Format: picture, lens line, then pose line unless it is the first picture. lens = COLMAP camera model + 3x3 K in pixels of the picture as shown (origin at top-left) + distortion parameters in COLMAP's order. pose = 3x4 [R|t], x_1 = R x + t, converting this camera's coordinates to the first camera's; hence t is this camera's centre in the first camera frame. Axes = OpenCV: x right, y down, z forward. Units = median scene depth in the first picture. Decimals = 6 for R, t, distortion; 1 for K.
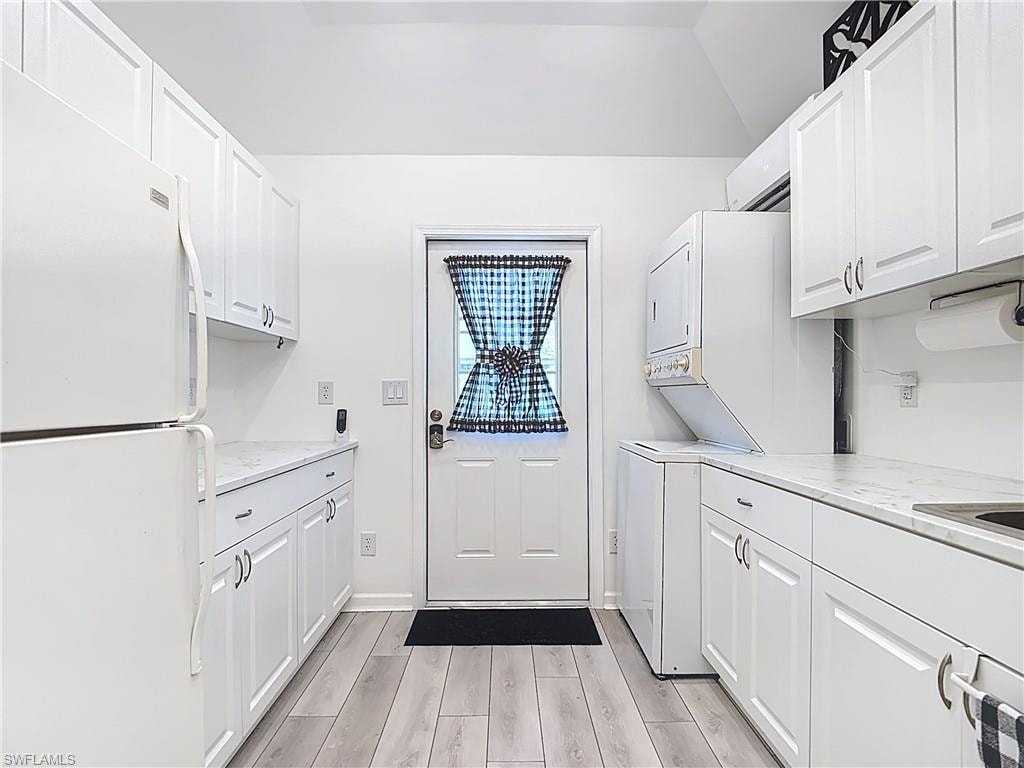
lens RADIAL K [[538.3, 0, 511.0], [0, 538.3, 392.8], [0, 0, 1]] dist [-0.010428, -0.007949]
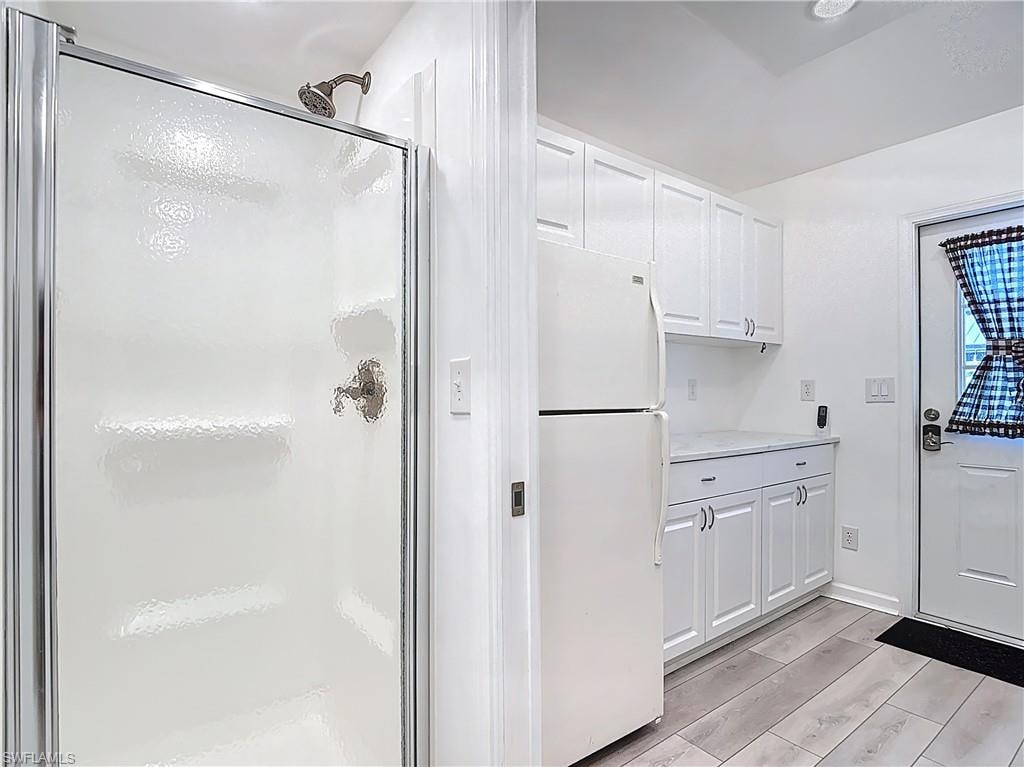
lens RADIAL K [[538.3, 0, 507.5], [0, 538.3, 389.4], [0, 0, 1]] dist [-0.010428, -0.007949]
pose [[0.585218, -0.003419, -0.810869, 0.195635], [0.003464, 0.999993, -0.001716, -0.002388], [0.810868, -0.001804, 0.585226, -0.137267]]
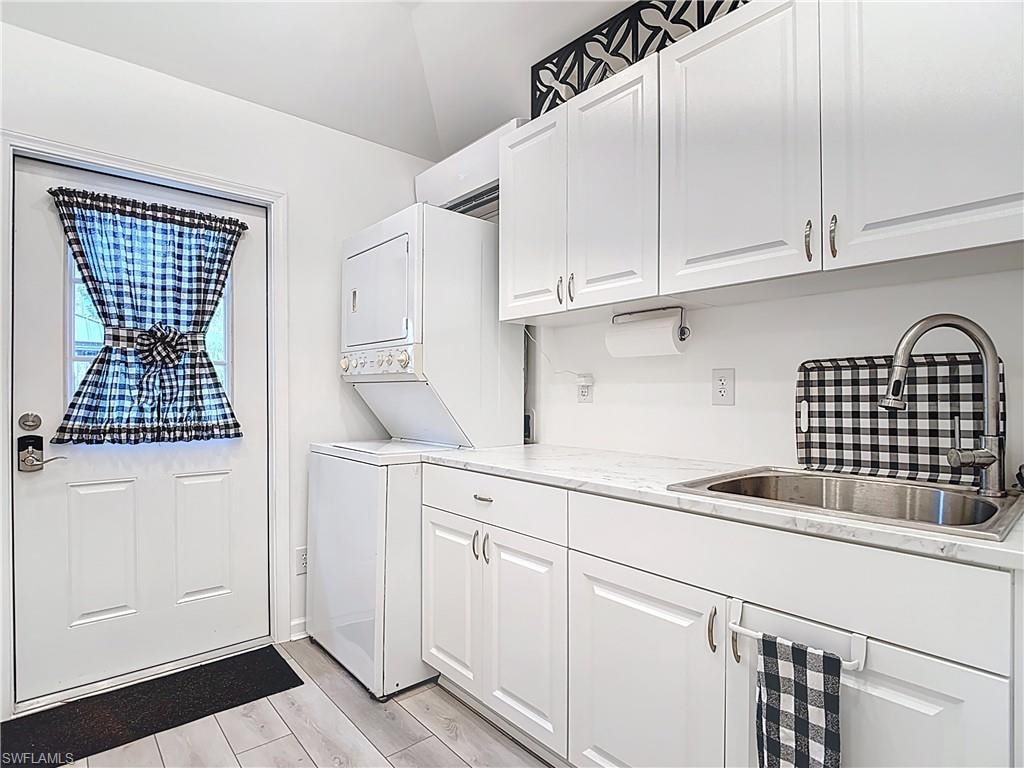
lens RADIAL K [[538.3, 0, 513.9], [0, 538.3, 389.9], [0, 0, 1]] dist [-0.010428, -0.007949]
pose [[0.764681, 0.005027, 0.644389, -0.116886], [-0.006314, 0.999980, -0.000308, -0.000848], [-0.644378, -0.003833, 0.764698, 0.126706]]
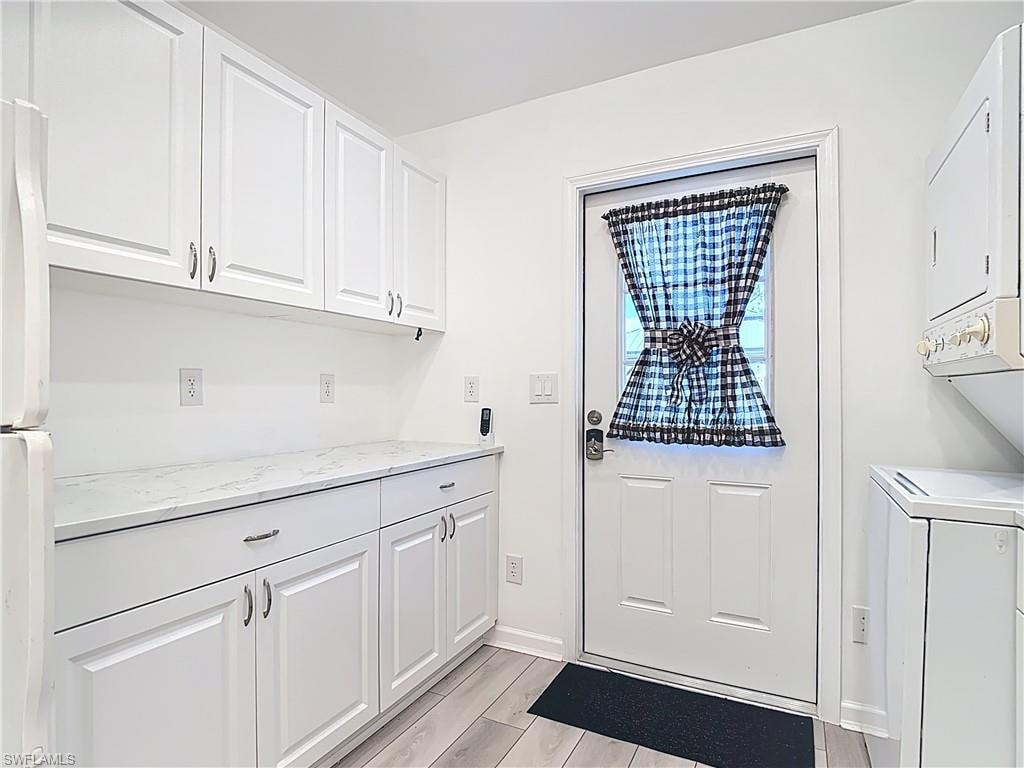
lens RADIAL K [[538.3, 0, 513.4], [0, 538.3, 392.9], [0, 0, 1]] dist [-0.010428, -0.007949]
pose [[0.877640, -0.000607, -0.479319, 0.146905], [0.003906, 0.999975, 0.005886, 0.001148], [0.479304, -0.007038, 0.877621, 0.287203]]
